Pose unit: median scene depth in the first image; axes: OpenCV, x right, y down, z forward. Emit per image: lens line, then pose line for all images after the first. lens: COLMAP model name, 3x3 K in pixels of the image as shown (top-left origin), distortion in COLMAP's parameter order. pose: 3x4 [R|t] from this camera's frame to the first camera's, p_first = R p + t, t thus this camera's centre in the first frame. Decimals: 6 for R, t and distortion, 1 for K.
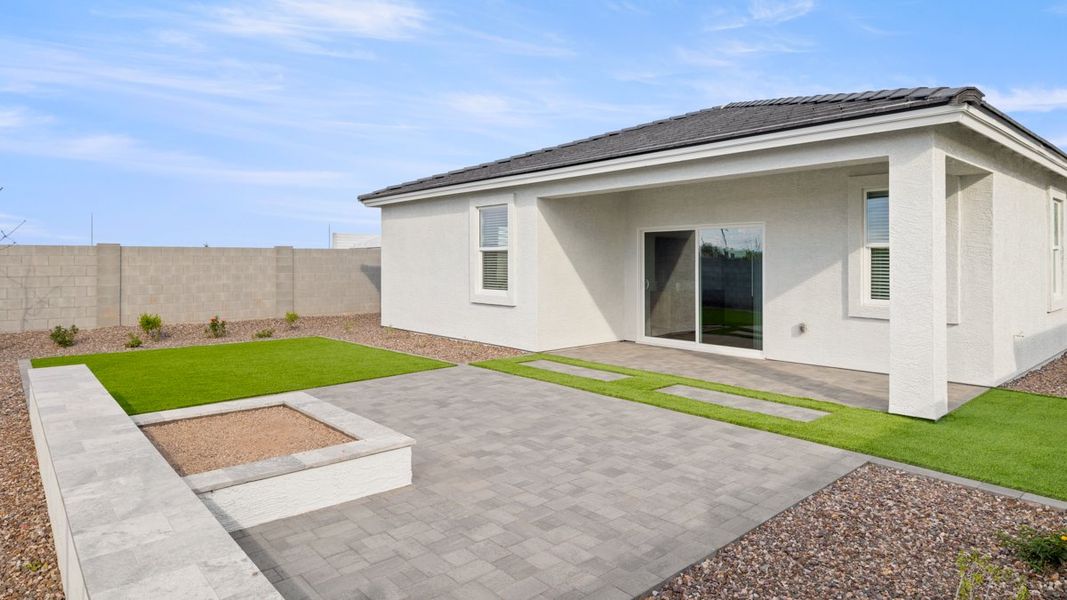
lens RADIAL K [[614.0, 0, 534.8], [0, 614.0, 256.7], [0, 0, 1]] dist [-0.001179, -0.001138]
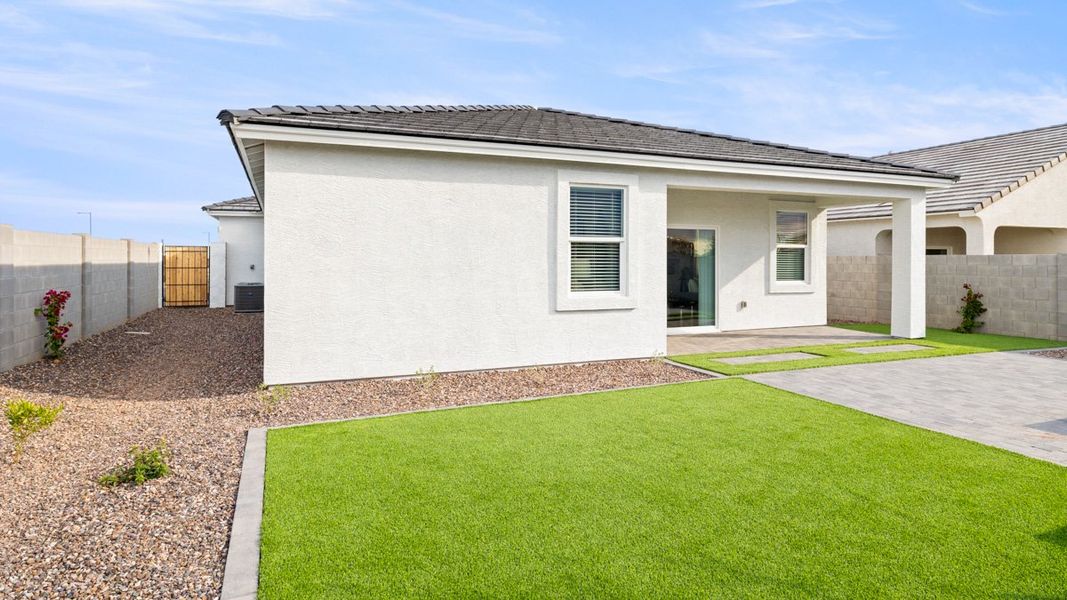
lens RADIAL K [[614.4, 0, 535.6], [0, 614.4, 262.6], [0, 0, 1]] dist [-0.000421, -0.001051]
pose [[0.304728, -0.001745, 0.952438, -1.420780], [-0.003329, 0.999990, 0.002897, 0.025906], [-0.952433, -0.004053, 0.304720, 1.405896]]
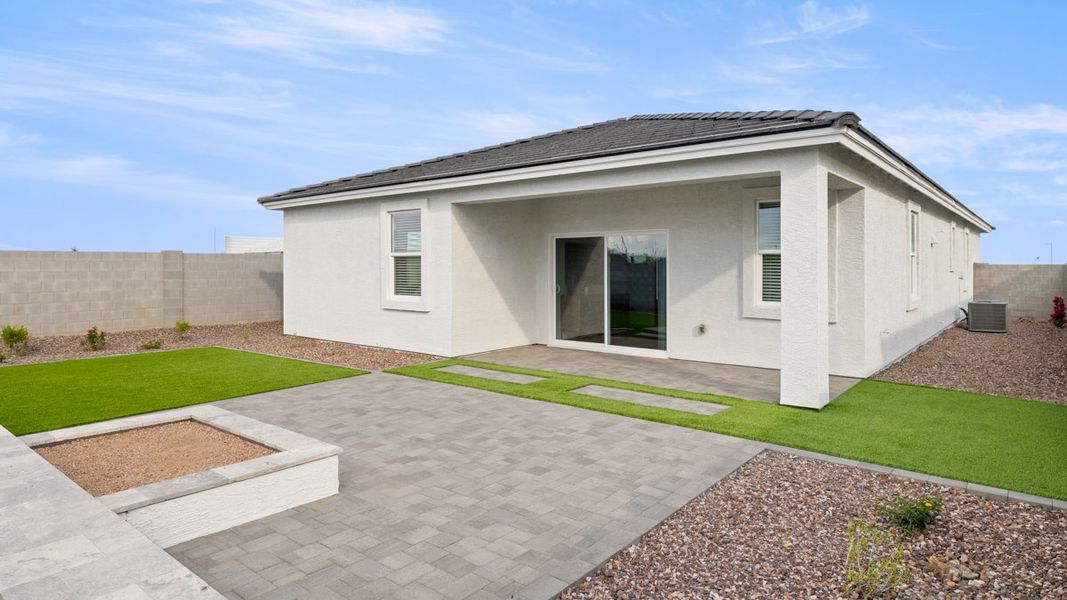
lens RADIAL K [[614.4, 0, 535.6], [0, 614.4, 262.6], [0, 0, 1]] dist [-0.000421, -0.001051]
pose [[0.987379, -0.000444, 0.158372, -0.029524], [0.000100, 0.999998, 0.002180, -0.002061], [-0.158372, -0.002136, 0.987377, -0.018110]]
